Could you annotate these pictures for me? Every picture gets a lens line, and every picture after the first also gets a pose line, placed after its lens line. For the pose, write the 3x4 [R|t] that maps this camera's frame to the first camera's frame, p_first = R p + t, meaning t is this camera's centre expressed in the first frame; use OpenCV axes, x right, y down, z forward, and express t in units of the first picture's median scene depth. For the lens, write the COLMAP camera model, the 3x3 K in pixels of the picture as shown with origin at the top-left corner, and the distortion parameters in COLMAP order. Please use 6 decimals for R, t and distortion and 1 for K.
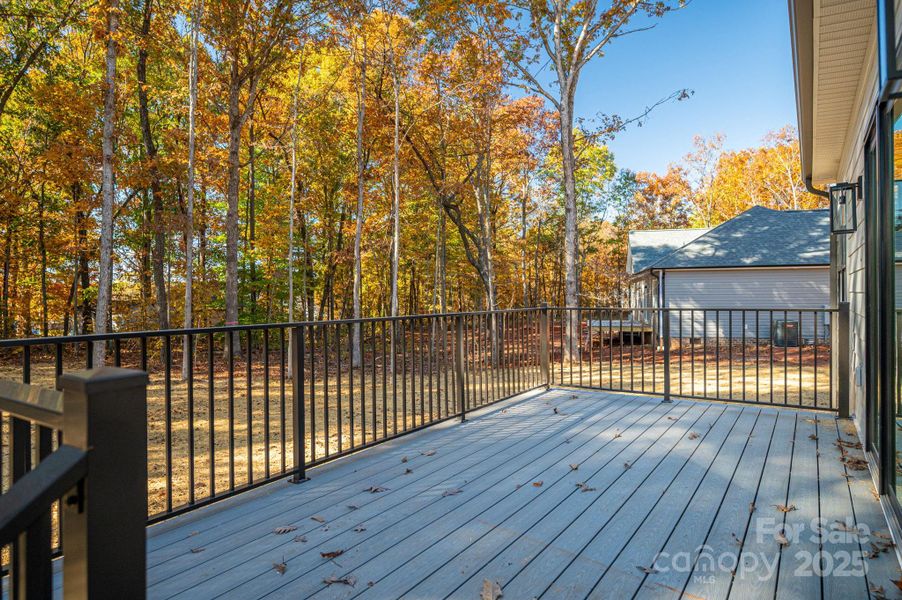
lens RADIAL K [[548.6, 0, 437.6], [0, 548.6, 297.4], [0, 0, 1]] dist [-0.005691, -0.002544]
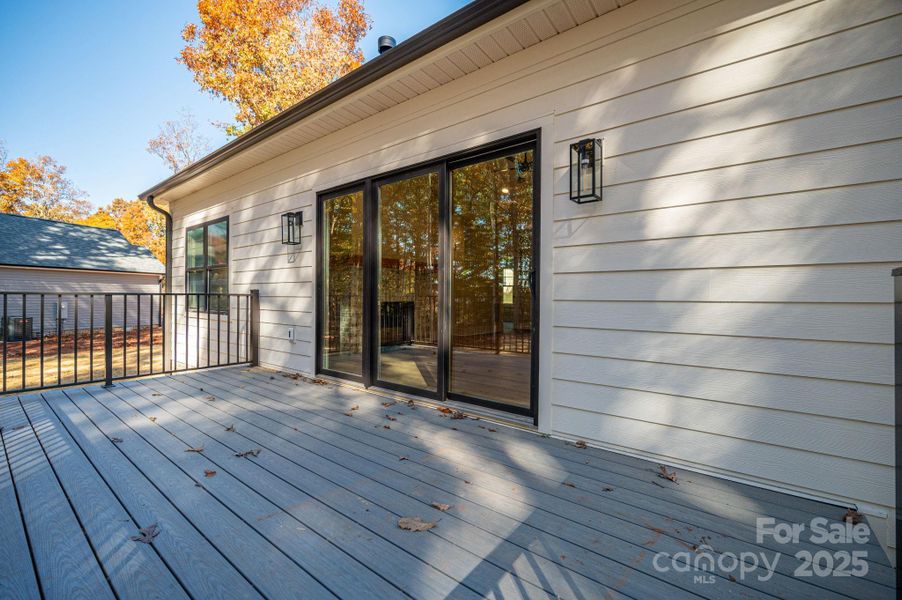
lens RADIAL K [[380.2, 0, 469.4], [0, 380.2, 299.1], [0, 0, 1]] dist [-0.002624, -0.000403]
pose [[0.040093, 0.003857, 0.999188, -0.062305], [-0.002245, 0.999990, -0.003771, 0.008140], [-0.999193, -0.002092, 0.040101, 0.080767]]
